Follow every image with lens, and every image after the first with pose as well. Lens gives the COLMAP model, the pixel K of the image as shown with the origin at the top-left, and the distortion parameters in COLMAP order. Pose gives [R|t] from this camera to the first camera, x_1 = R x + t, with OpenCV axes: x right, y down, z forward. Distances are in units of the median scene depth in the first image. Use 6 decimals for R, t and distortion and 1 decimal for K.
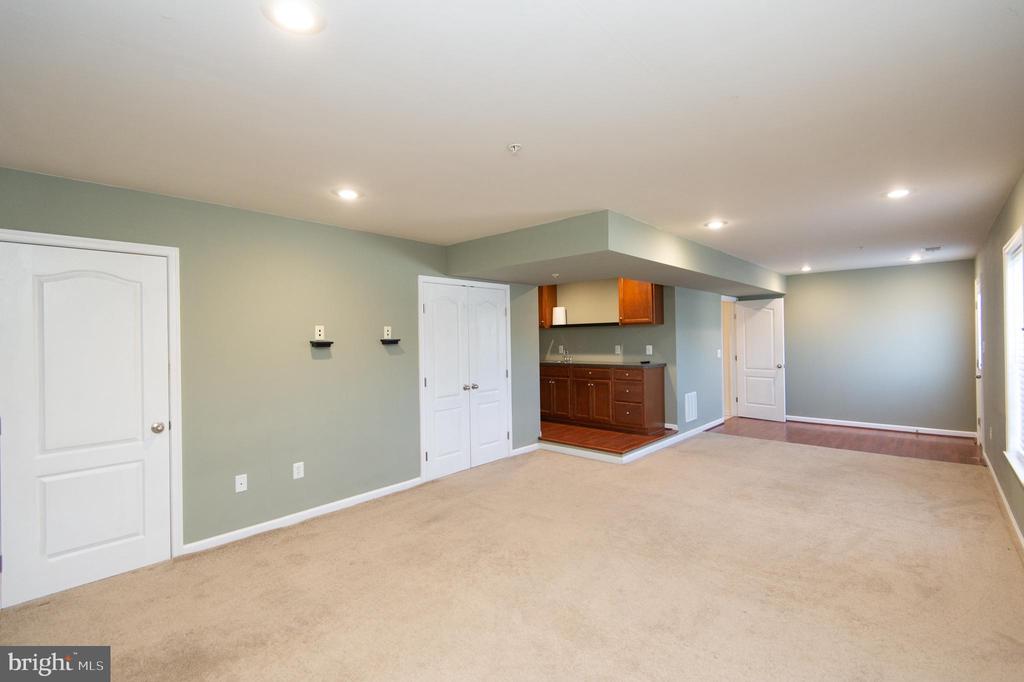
lens RADIAL K [[466.7, 0, 512.0], [0, 466.7, 341.0], [0, 0, 1]] dist [0.001218, 0.000039]
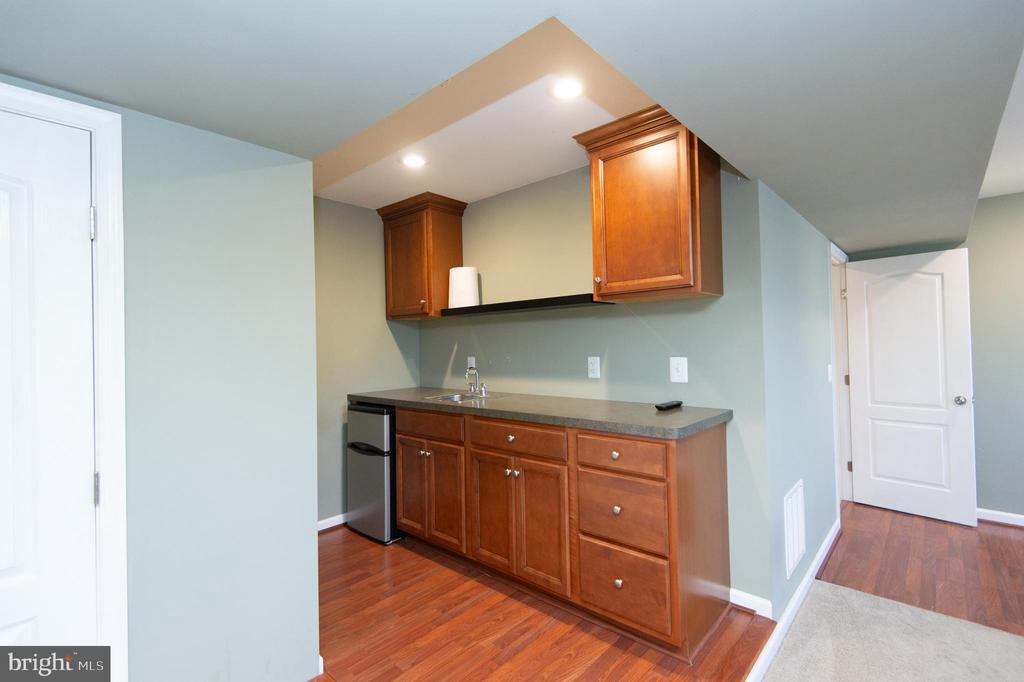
lens RADIAL K [[472.4, 0, 518.0], [0, 472.4, 338.0], [0, 0, 1]] dist [0.010715, -0.000239]
pose [[0.999862, -0.004543, 0.015958, 0.167264], [0.004830, 0.999826, -0.018013, 0.000840], [-0.015874, 0.018087, 0.999710, 0.647091]]
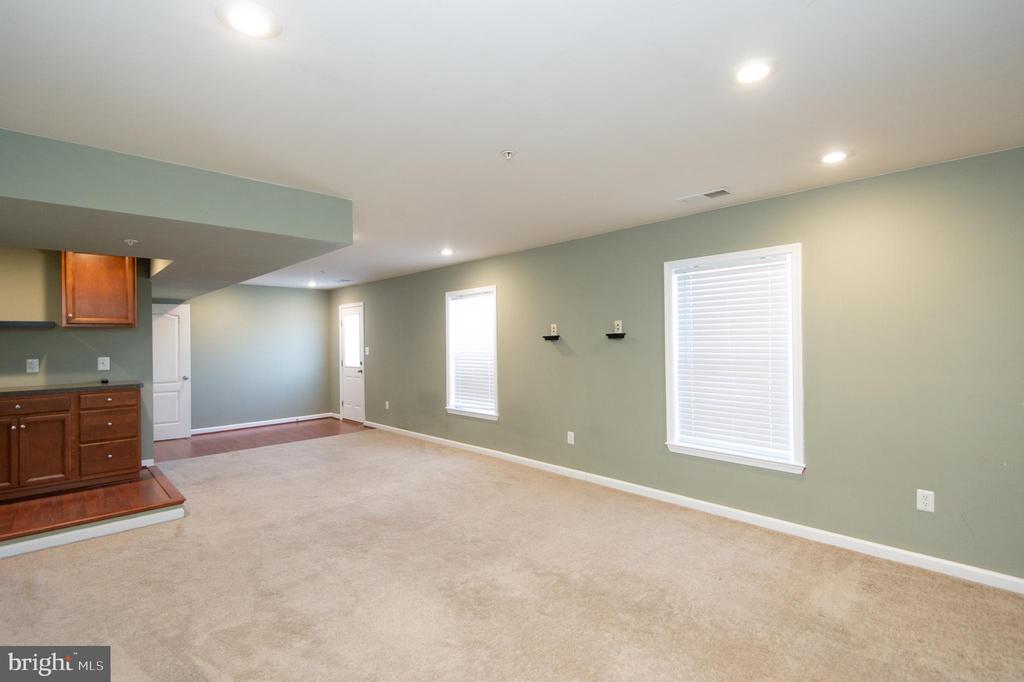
lens RADIAL K [[472.4, 0, 518.0], [0, 472.4, 338.0], [0, 0, 1]] dist [0.010715, -0.000239]
pose [[0.053272, 0.015627, 0.998458, -0.390200], [0.020538, 0.999649, -0.016742, 0.005770], [-0.998369, 0.021398, 0.052933, 0.343791]]
